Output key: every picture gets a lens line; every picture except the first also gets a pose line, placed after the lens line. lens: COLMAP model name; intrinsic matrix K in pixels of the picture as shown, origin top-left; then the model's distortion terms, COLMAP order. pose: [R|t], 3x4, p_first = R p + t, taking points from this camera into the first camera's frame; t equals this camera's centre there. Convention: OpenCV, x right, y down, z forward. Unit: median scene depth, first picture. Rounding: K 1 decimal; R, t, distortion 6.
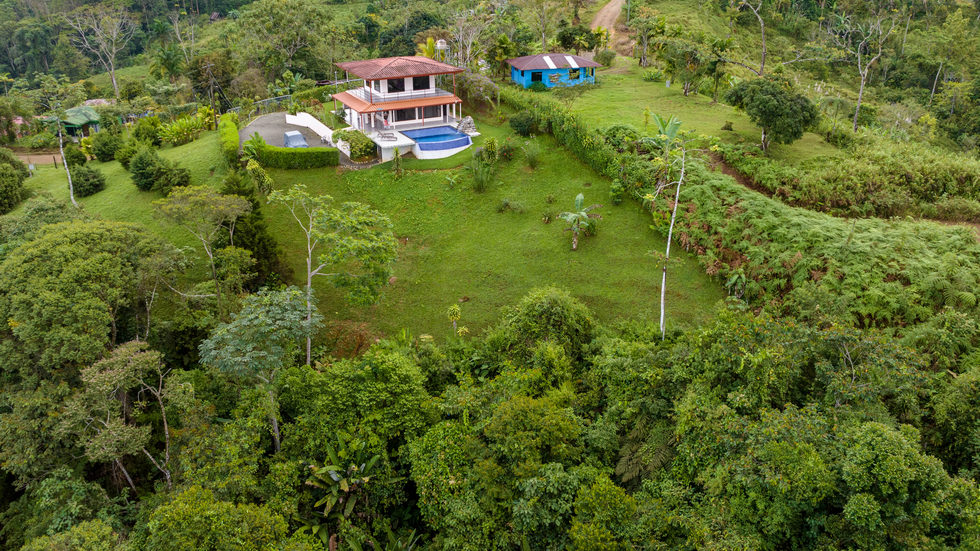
lens RADIAL K [[751.6, 0, 490.0], [0, 751.6, 275.5], [0, 0, 1]] dist [-0.005851, -0.001209]
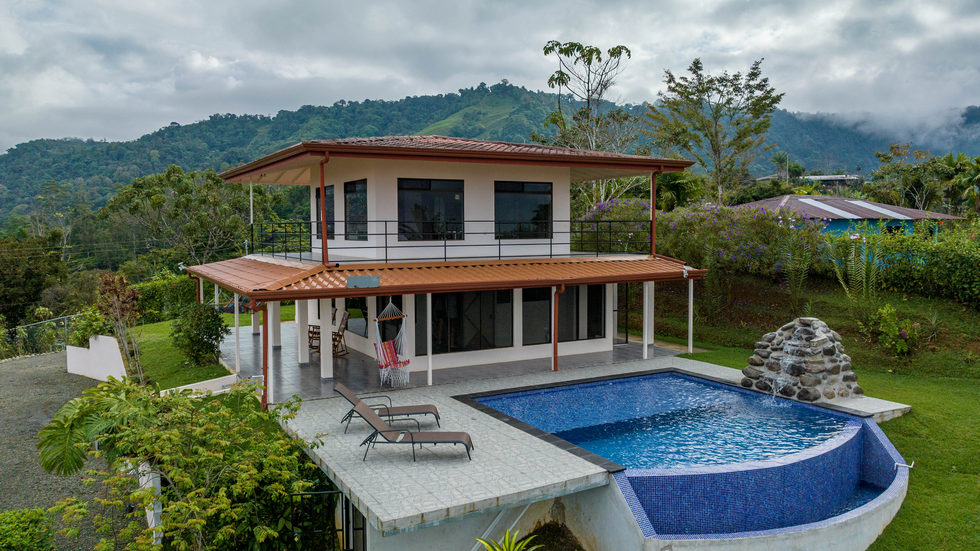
lens RADIAL K [[708.5, 0, 490.0], [0, 708.5, 275.5], [0, 0, 1]] dist [-0.007125, -0.002480]
pose [[0.998955, 0.003038, 0.045607, -0.116138], [0.013129, 0.936671, -0.349965, -0.150863], [-0.043782, 0.350198, 0.935652, 0.784721]]
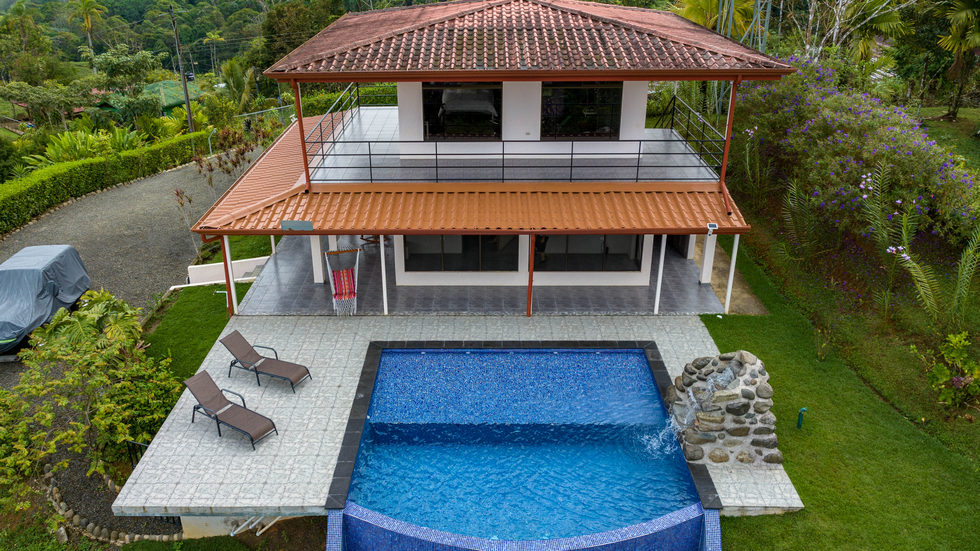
lens RADIAL K [[751.6, 0, 490.0], [0, 751.6, 275.5], [0, 0, 1]] dist [-0.005851, -0.001209]
pose [[0.893335, 0.197065, -0.403879, -0.015495], [-0.191213, 0.979994, 0.055227, -0.217017], [0.406682, 0.027891, 0.913144, 0.792031]]
